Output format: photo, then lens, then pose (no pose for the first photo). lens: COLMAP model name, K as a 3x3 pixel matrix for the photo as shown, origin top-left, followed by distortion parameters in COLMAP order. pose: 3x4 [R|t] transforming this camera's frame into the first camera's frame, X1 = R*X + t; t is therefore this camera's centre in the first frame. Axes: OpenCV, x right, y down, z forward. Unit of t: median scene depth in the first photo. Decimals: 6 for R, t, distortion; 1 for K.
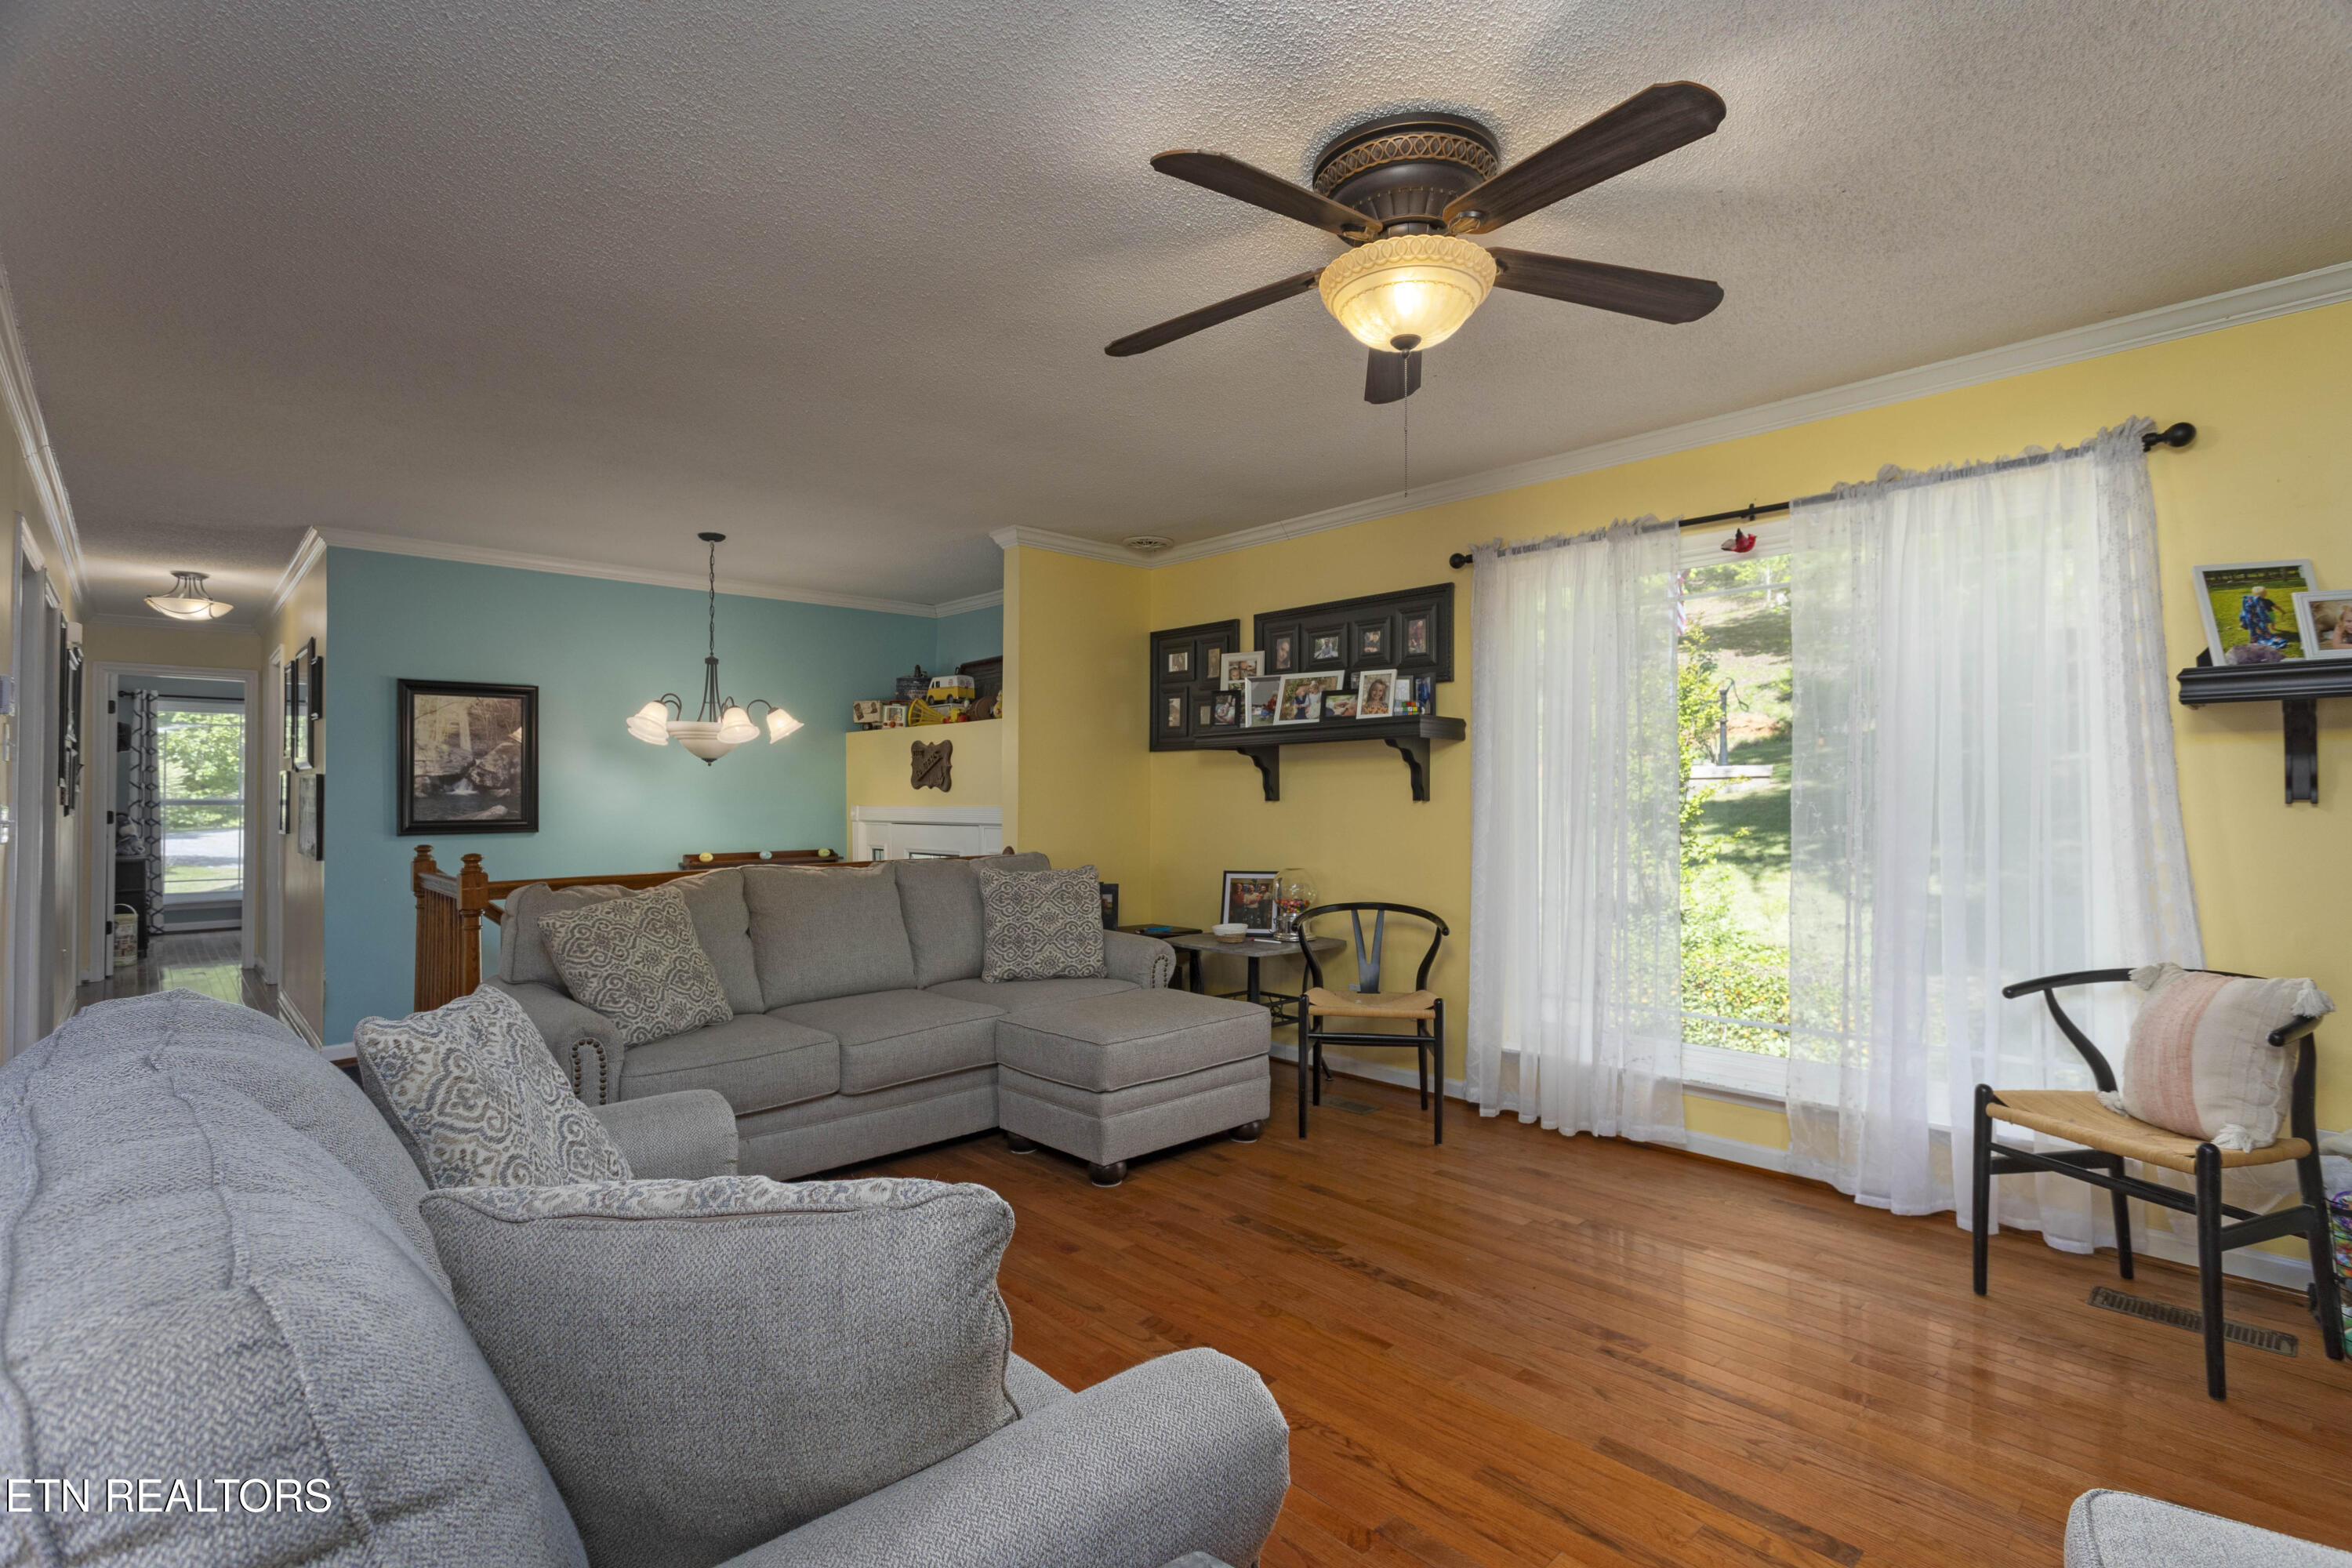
lens RADIAL K [[1113.5, 0, 1185.1], [0, 1113.5, 782.0], [0, 0, 1]] dist [-0.001970, 0.002549]
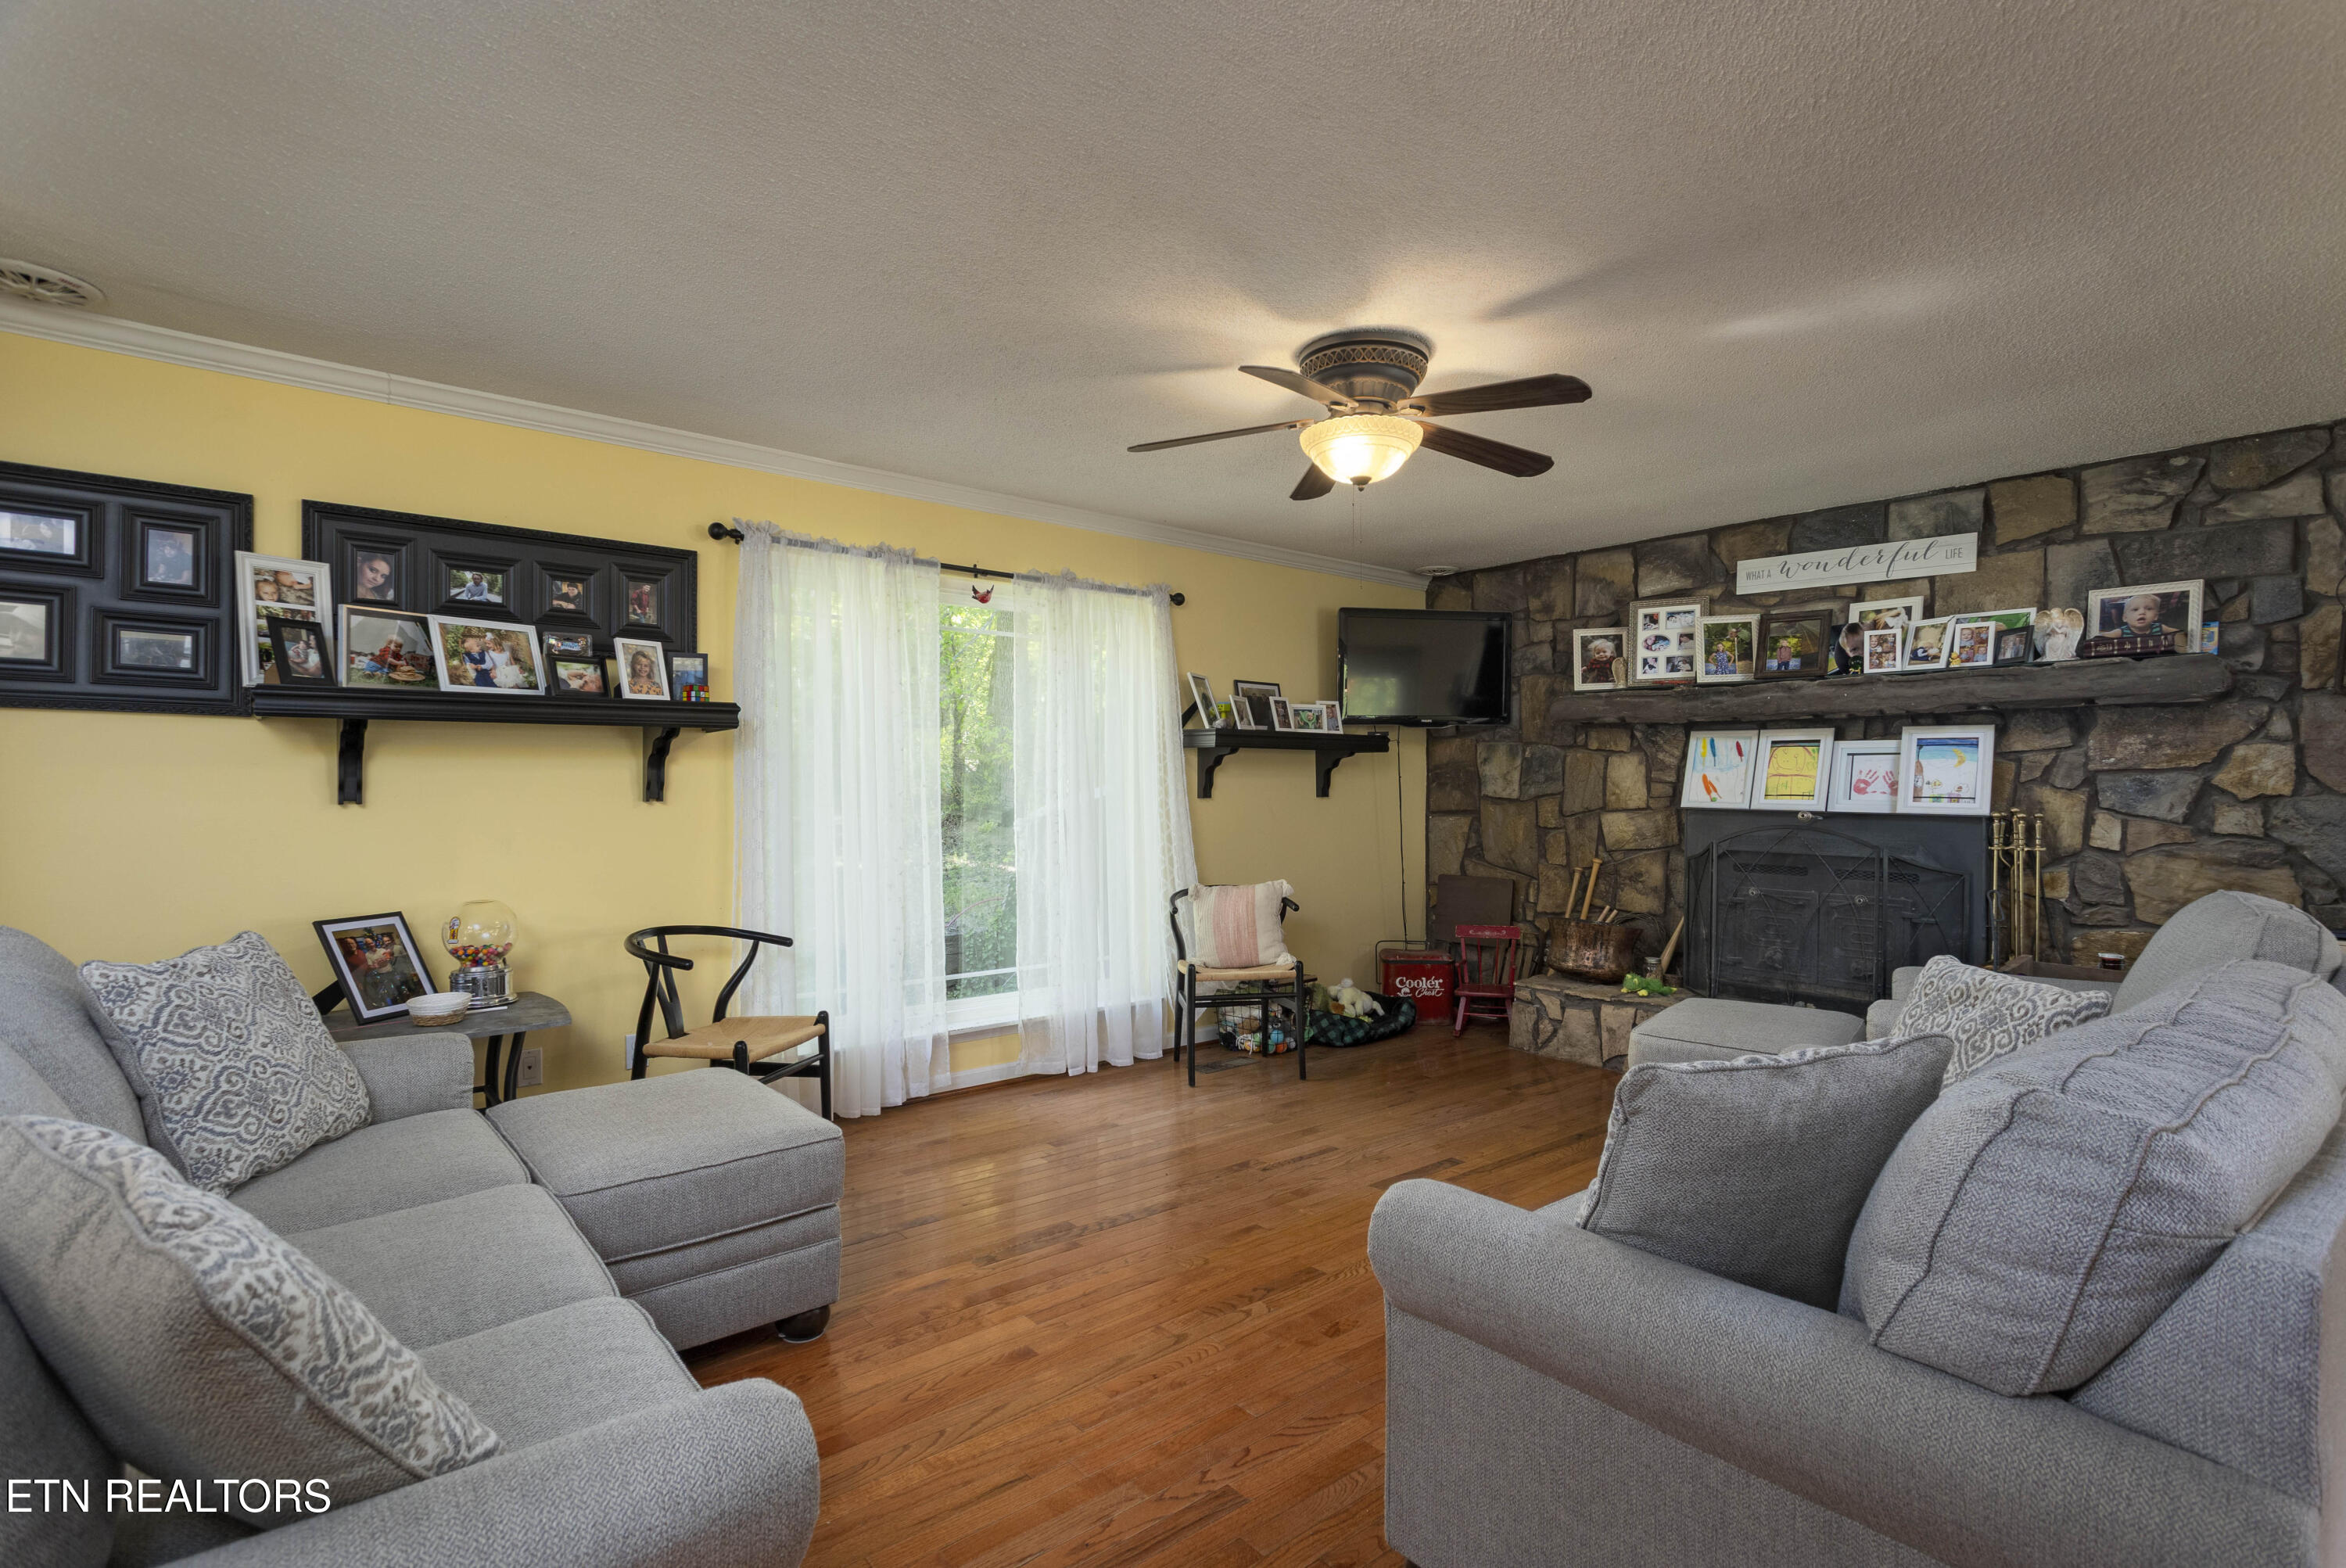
lens RADIAL K [[1110.7, 0, 1187.3], [0, 1110.7, 787.7], [0, 0, 1]] dist [-0.001970, 0.002549]
pose [[0.058930, 0.006183, 0.998243, -0.623380], [-0.008806, 0.999945, -0.005674, 0.007922], [-0.998223, -0.008456, 0.058981, 0.577360]]
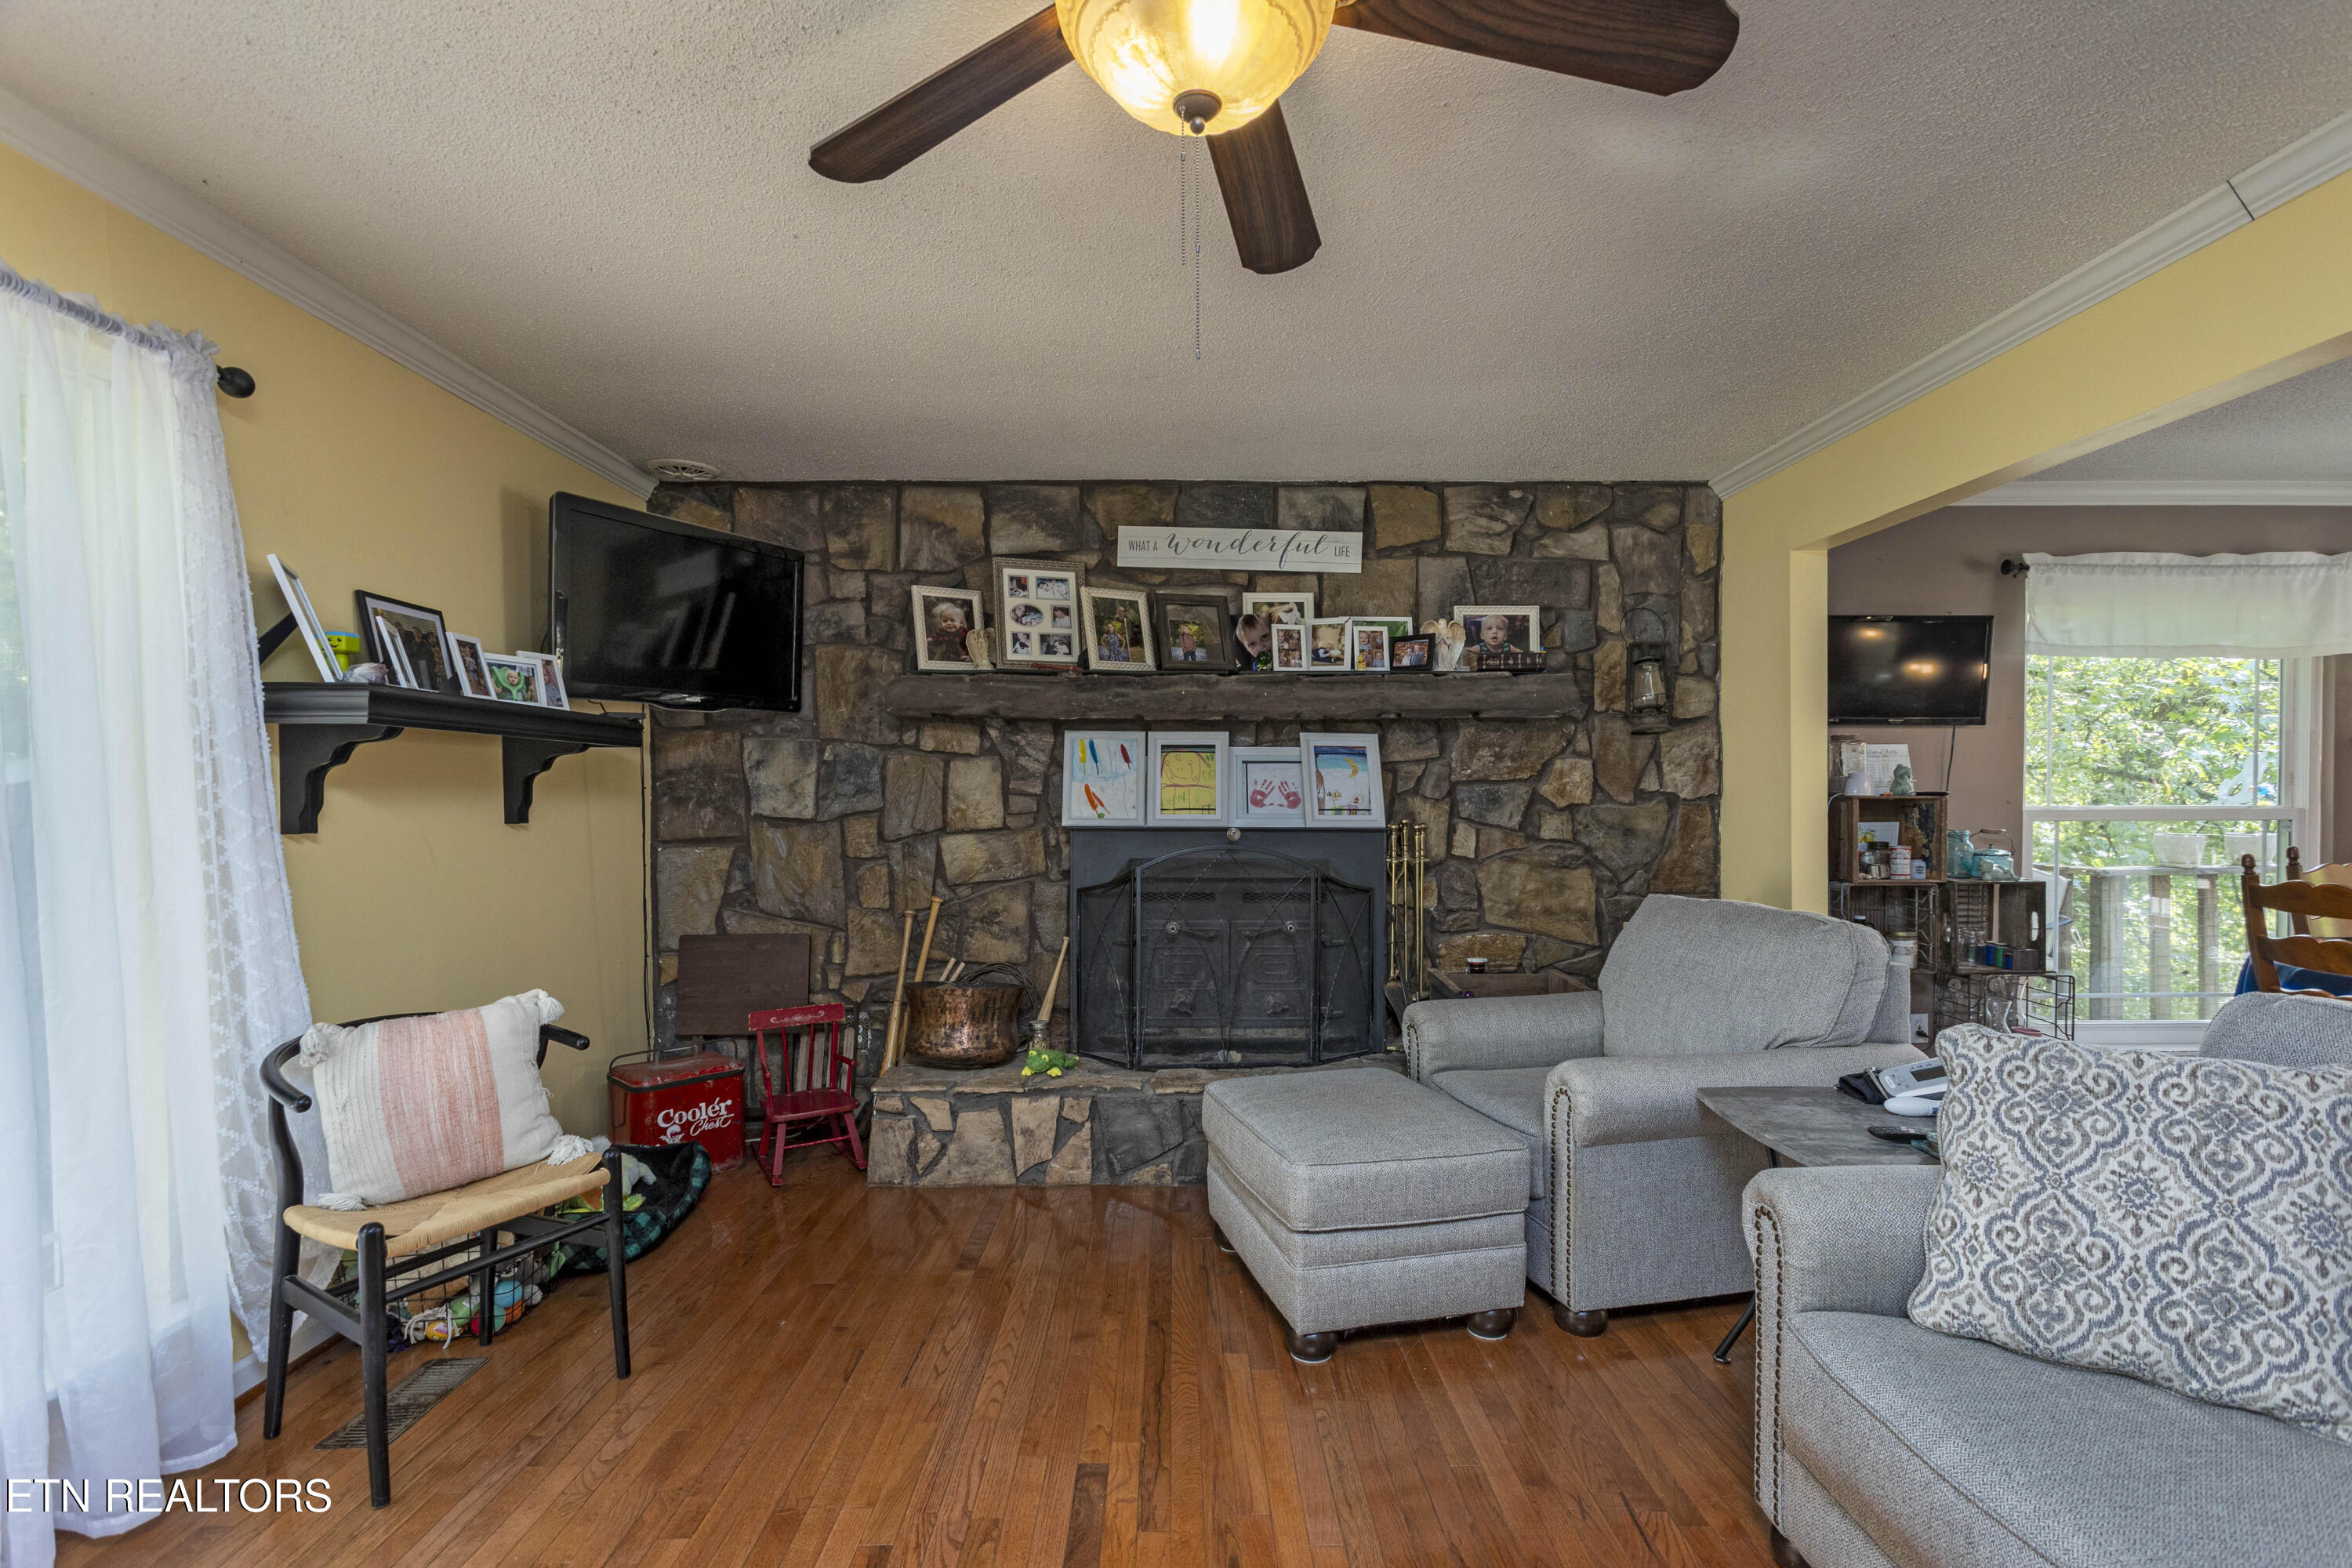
lens RADIAL K [[1113.5, 0, 1186.5], [0, 1113.5, 814.5], [0, 0, 1]] dist [-0.001970, 0.002549]
pose [[-0.733035, -0.000498, 0.680191, -0.110252], [0.006364, 0.999951, 0.007590, 0.000972], [-0.680161, 0.009893, -0.732996, 0.744478]]
